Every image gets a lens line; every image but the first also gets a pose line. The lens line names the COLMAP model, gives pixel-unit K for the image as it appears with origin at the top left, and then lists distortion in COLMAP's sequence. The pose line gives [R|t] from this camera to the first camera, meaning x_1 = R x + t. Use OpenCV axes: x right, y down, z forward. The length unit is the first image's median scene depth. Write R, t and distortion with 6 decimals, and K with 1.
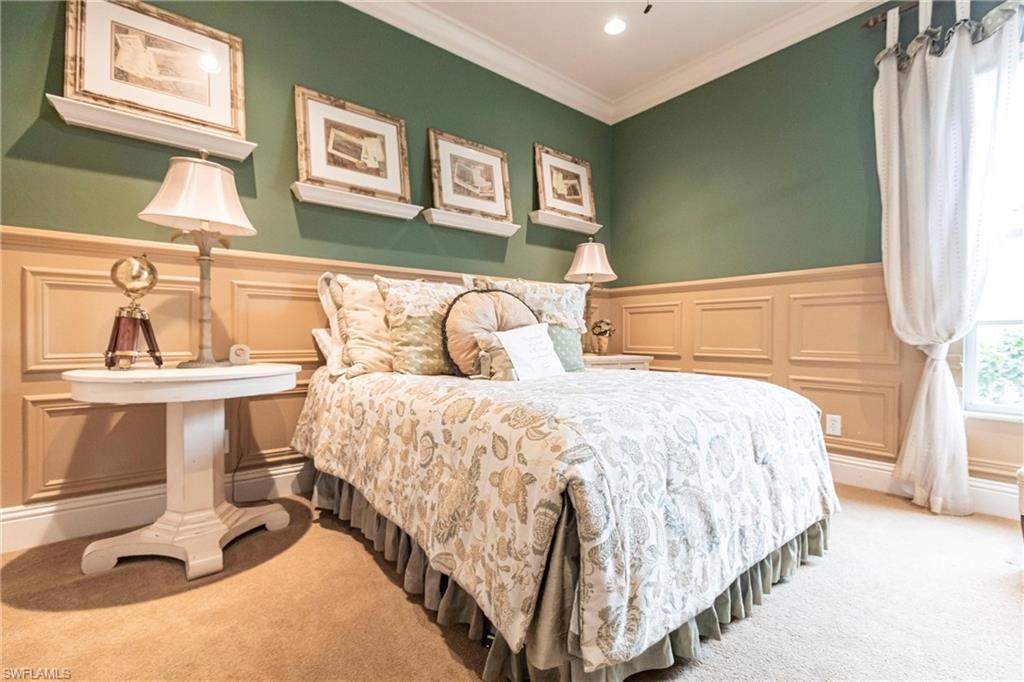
lens RADIAL K [[456.1, 0, 513.0], [0, 456.1, 339.8], [0, 0, 1]] dist [-0.001712, -0.000851]
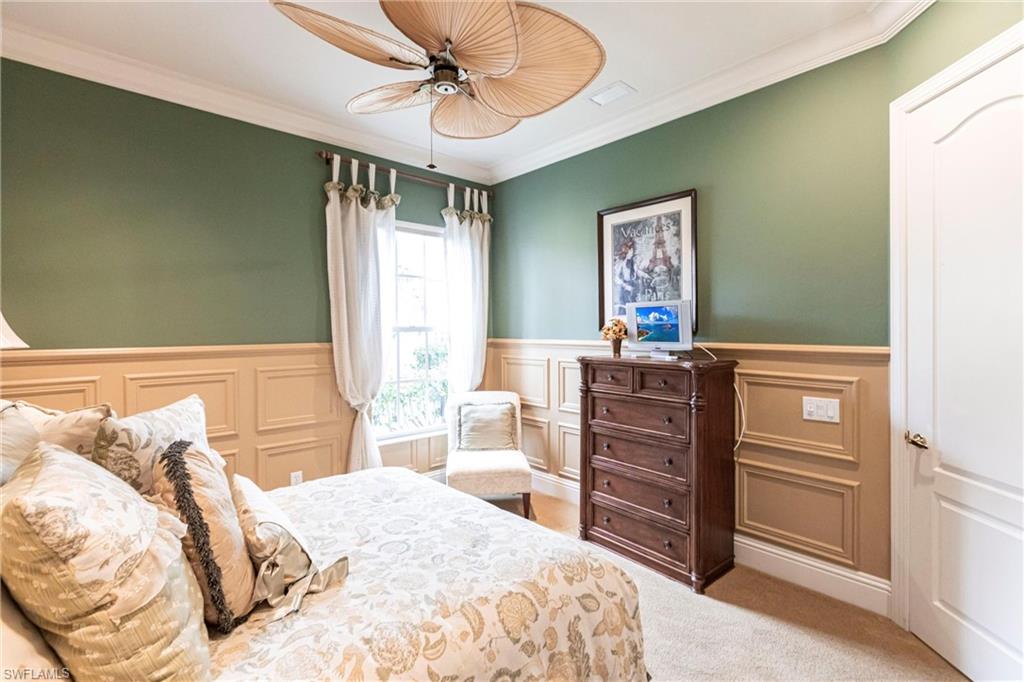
lens RADIAL K [[456.1, 0, 514.1], [0, 456.1, 336.5], [0, 0, 1]] dist [-0.001712, -0.000851]
pose [[-0.053073, -0.015827, 0.998465, -0.581731], [0.013288, 0.999775, 0.016554, -0.231829], [-0.998502, 0.014146, -0.052851, 0.617892]]
